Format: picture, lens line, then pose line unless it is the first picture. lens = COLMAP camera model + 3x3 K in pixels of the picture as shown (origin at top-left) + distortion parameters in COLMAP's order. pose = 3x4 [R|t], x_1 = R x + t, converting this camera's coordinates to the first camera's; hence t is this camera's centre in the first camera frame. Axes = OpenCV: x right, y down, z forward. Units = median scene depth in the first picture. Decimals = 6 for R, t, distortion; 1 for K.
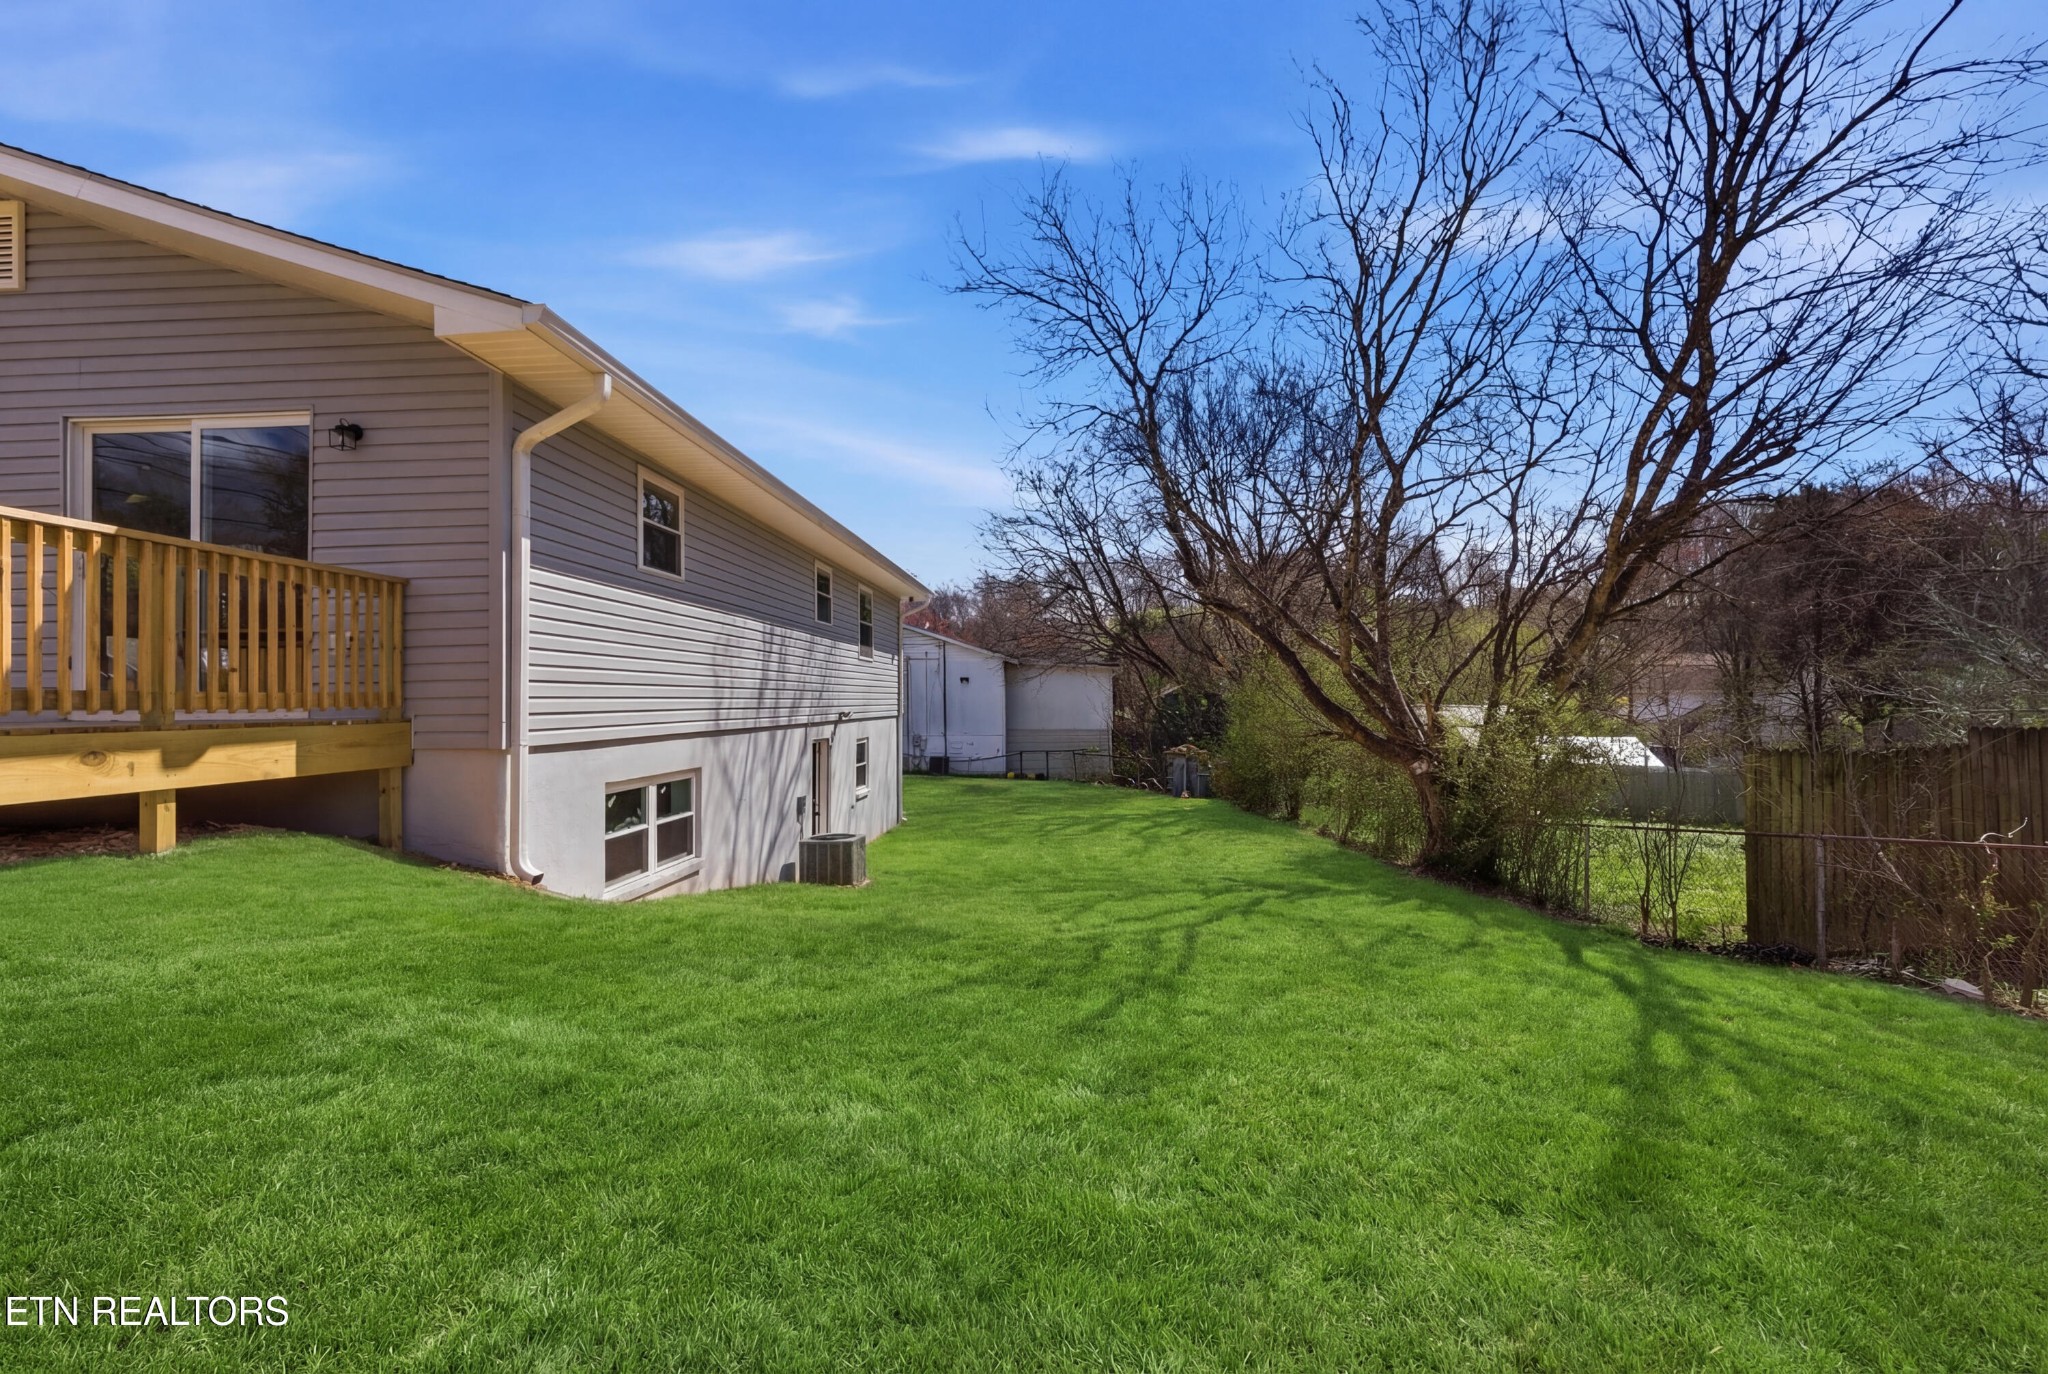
lens RADIAL K [[879.7, 0, 1030.4], [0, 879.7, 693.2], [0, 0, 1]] dist [-0.000678, -0.000175]
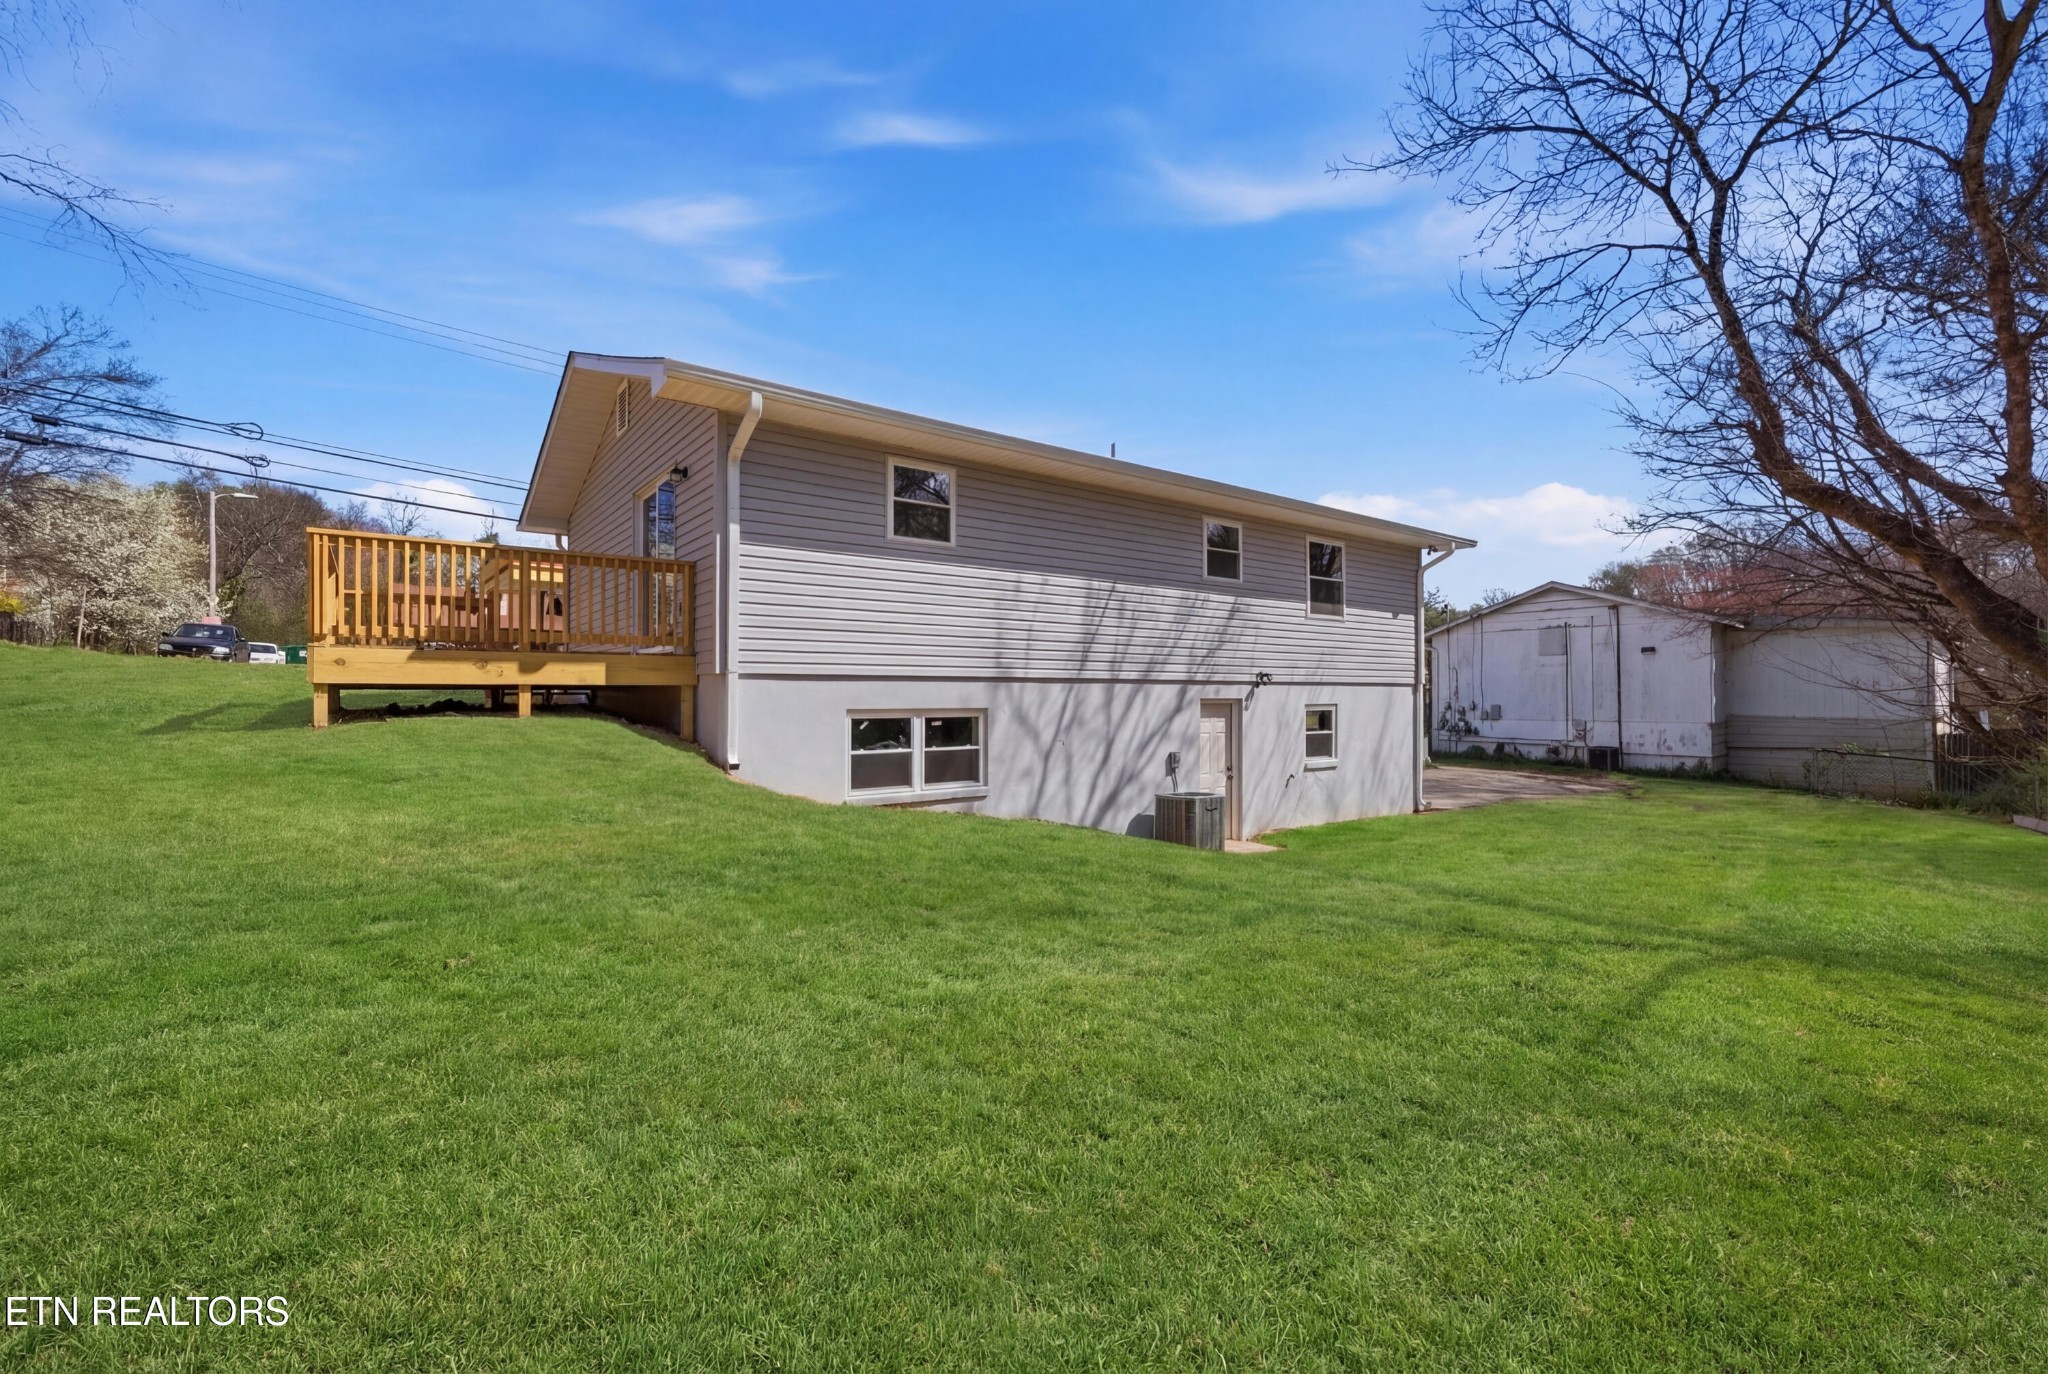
lens RADIAL K [[857.0, 0, 1024.0], [0, 857.0, 687.0], [0, 0, 1]] dist [-0.001351, -0.000205]
pose [[0.639850, 0.006560, -0.768472, 0.552554], [-0.003378, 0.999978, 0.005724, 0.053598], [0.768492, -0.001067, 0.639858, 0.350765]]
